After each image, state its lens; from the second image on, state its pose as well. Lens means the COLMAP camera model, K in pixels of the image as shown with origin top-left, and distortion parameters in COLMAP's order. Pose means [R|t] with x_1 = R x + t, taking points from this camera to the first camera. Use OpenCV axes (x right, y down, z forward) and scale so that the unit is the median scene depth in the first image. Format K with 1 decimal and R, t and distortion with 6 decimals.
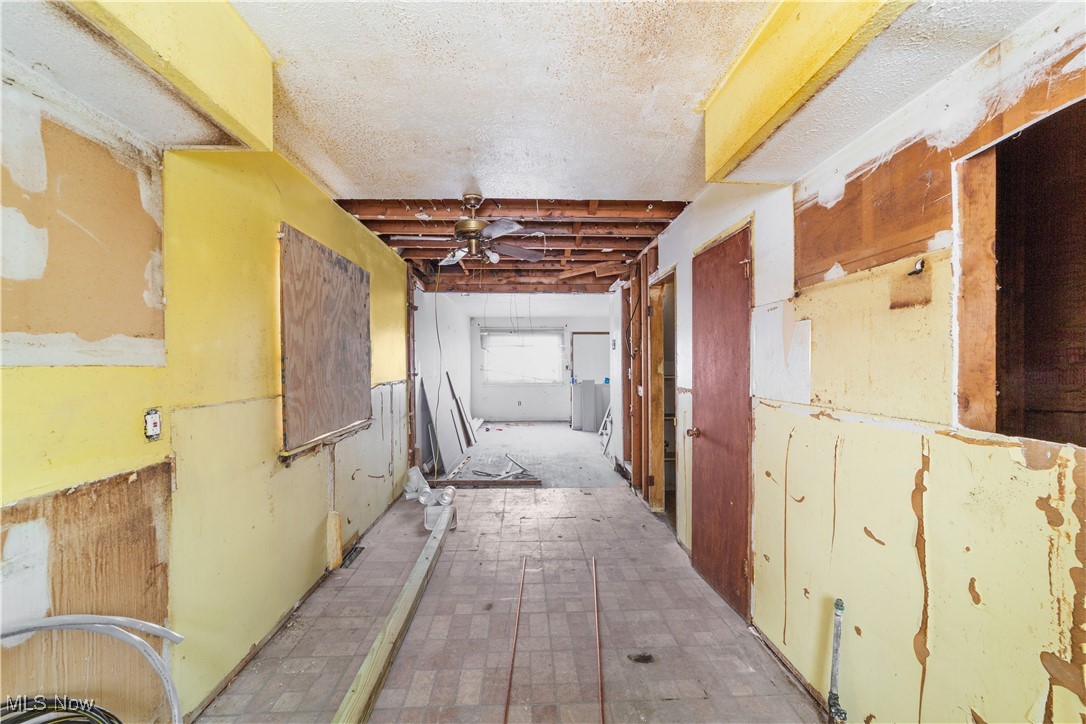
lens RADIAL K [[420.7, 0, 539.9], [0, 420.7, 366.2], [0, 0, 1]] dist [-0.014556, 0.008308]
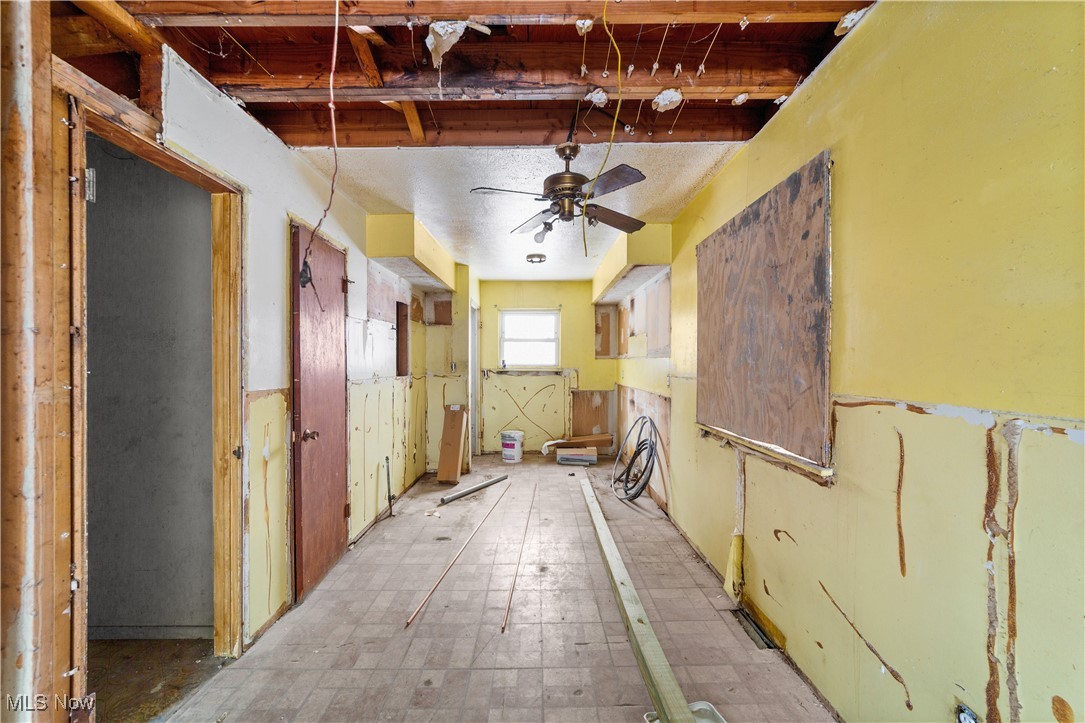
lens RADIAL K [[420.3, 0, 539.4], [0, 420.3, 365.7], [0, 0, 1]] dist [-0.014556, 0.008308]
pose [[-0.999217, 0.005665, 0.039150, -0.145524], [0.006114, 0.999917, 0.011365, 0.008699], [-0.039082, 0.011595, -0.999169, 1.942266]]
